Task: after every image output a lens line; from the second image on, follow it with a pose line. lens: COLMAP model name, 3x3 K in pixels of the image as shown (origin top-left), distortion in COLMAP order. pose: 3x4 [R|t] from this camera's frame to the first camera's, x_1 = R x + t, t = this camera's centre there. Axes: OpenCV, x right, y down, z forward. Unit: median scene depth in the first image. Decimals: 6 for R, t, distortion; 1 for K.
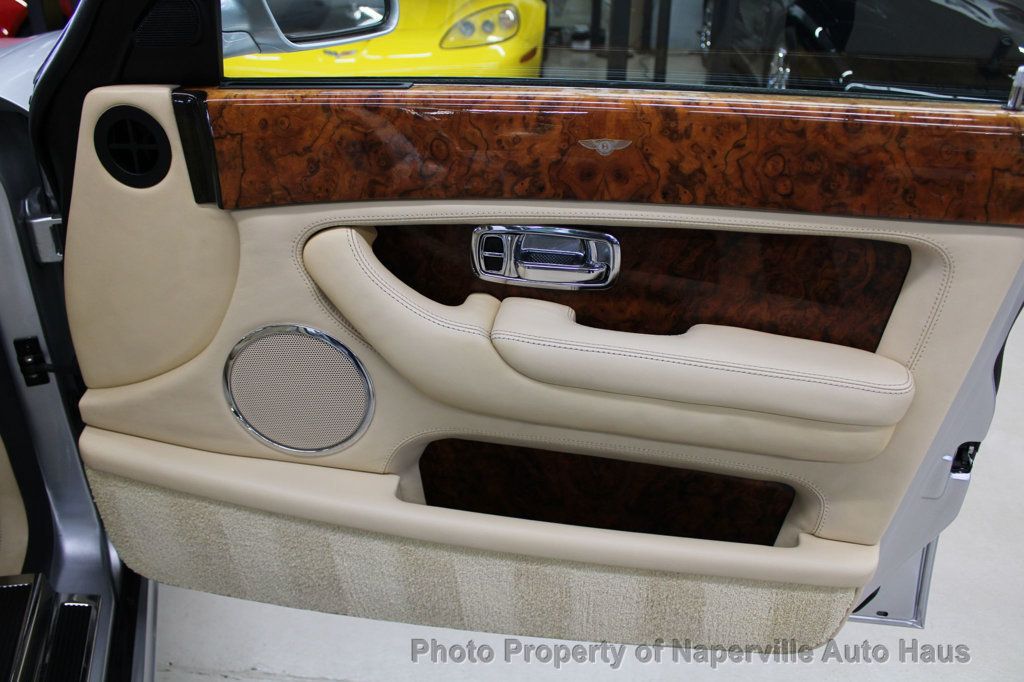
lens RADIAL K [[860.3, 0, 501.8], [0, 860.3, 342.2], [0, 0, 1]] dist [-0.172758, 0.168587]
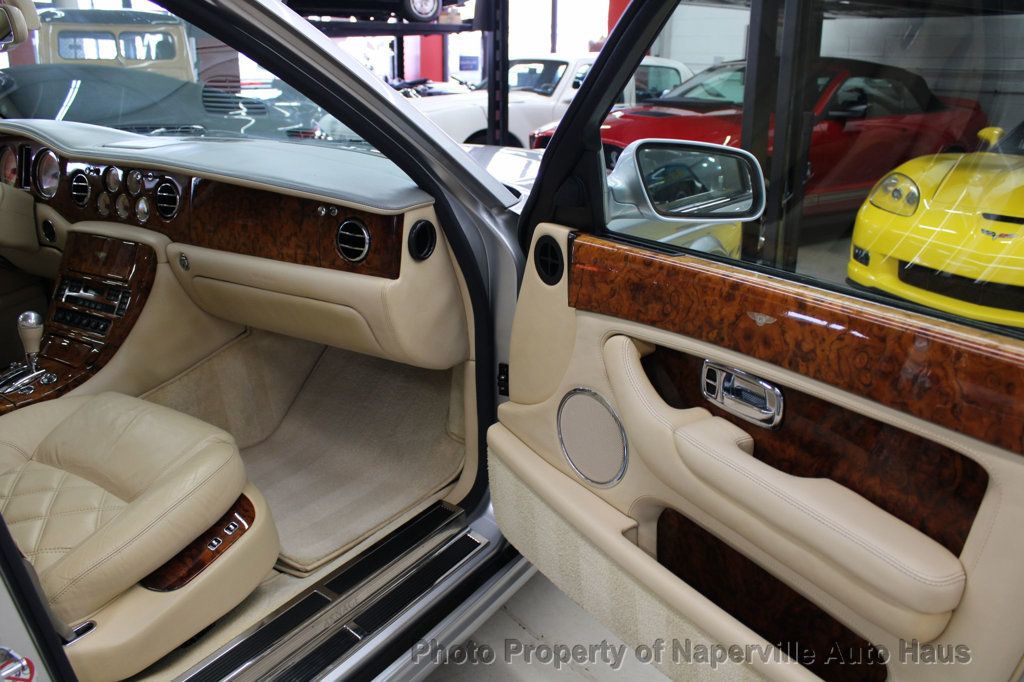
lens RADIAL K [[871.2, 0, 508.6], [0, 871.2, 342.8], [0, 0, 1]] dist [-0.169326, 0.168395]
pose [[0.663556, 0.236213, -0.709857, 0.799859], [-0.354583, 0.934802, -0.020388, -0.017341], [0.658760, 0.265232, 0.704051, -0.238074]]
